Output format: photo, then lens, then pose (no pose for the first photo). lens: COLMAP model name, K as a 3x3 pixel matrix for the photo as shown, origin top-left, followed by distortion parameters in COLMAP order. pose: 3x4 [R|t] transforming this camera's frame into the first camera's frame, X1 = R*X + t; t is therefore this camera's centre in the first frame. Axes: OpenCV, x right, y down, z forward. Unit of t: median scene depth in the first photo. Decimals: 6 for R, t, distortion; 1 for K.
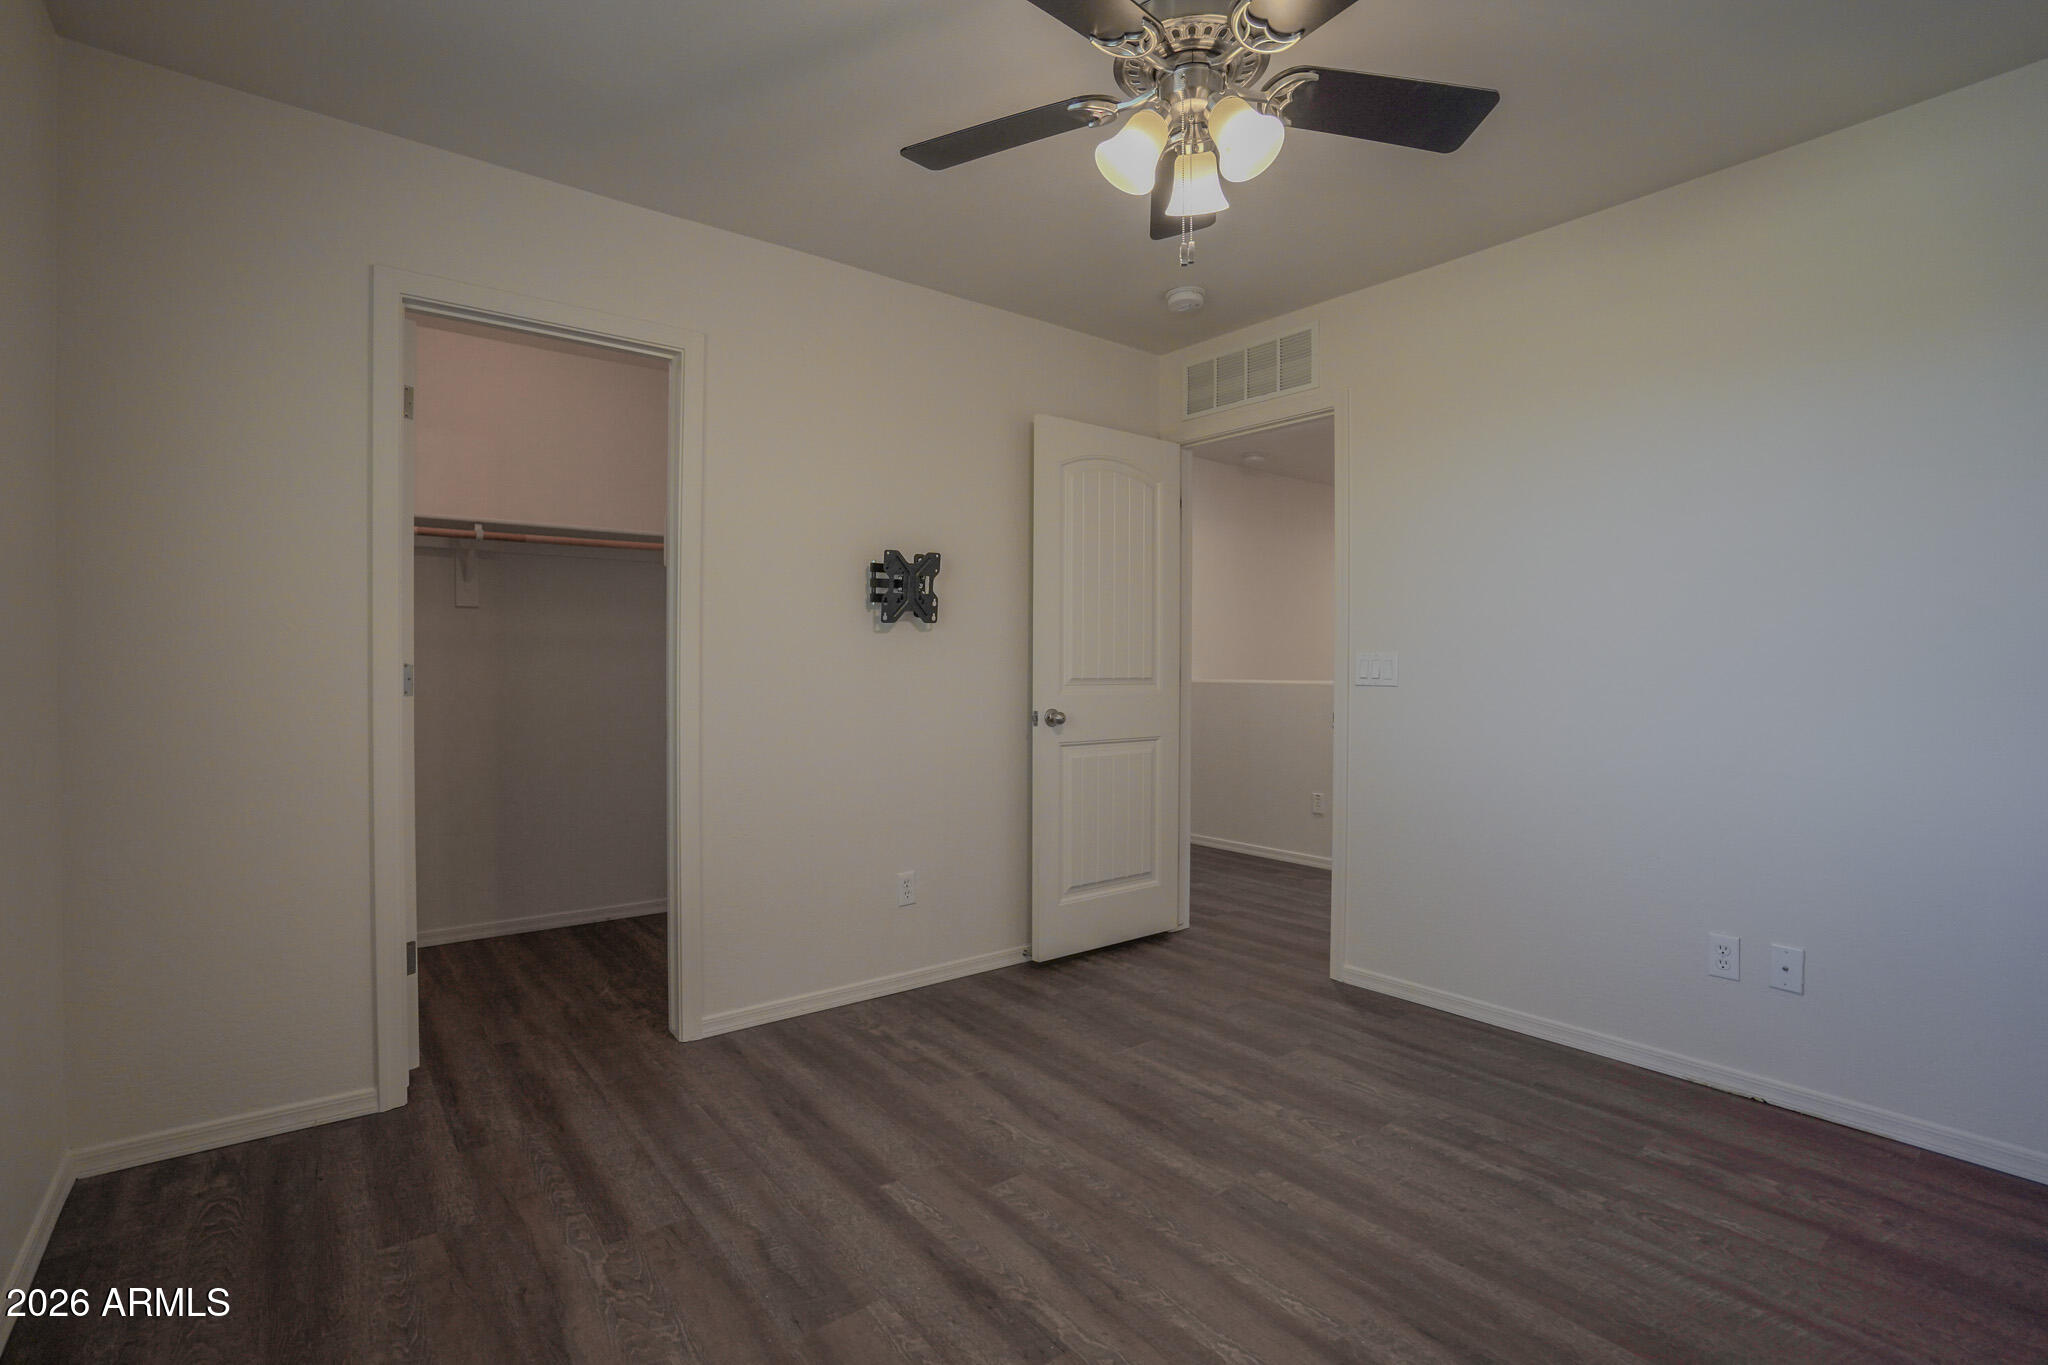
lens RADIAL K [[948.2, 0, 1003.9], [0, 948.2, 679.1], [0, 0, 1]] dist [-0.054553, 0.019740]
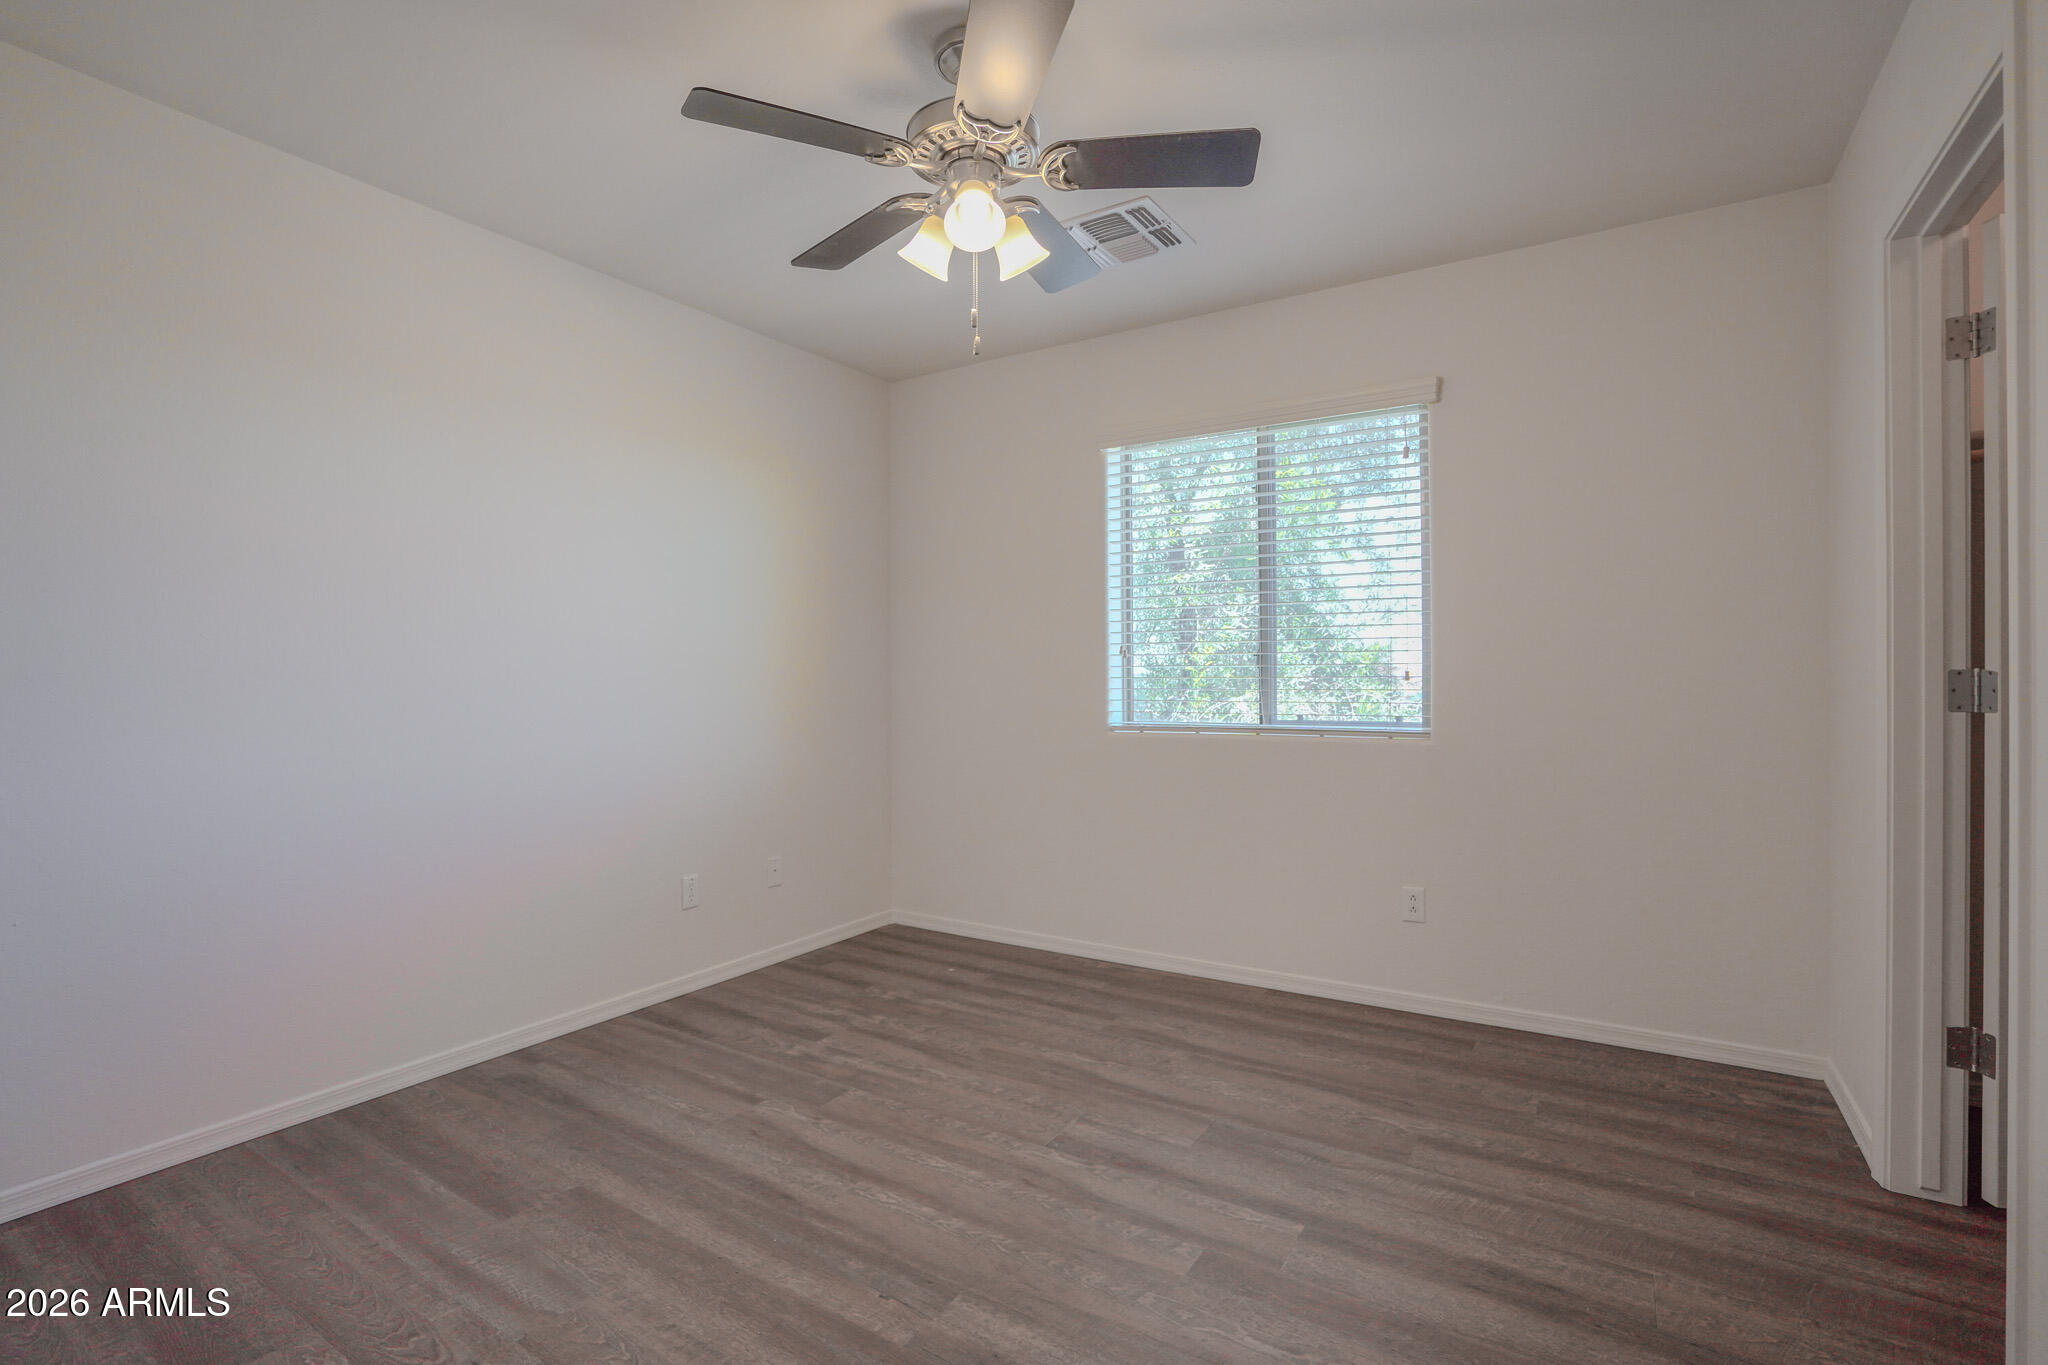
lens RADIAL K [[948.2, 0, 1003.9], [0, 948.2, 679.1], [0, 0, 1]] dist [-0.054553, 0.019740]
pose [[-0.945906, 0.003267, -0.324425, 0.523389], [-0.002147, 0.999864, 0.016328, -0.027176], [0.324434, 0.016141, -0.945770, 2.039262]]
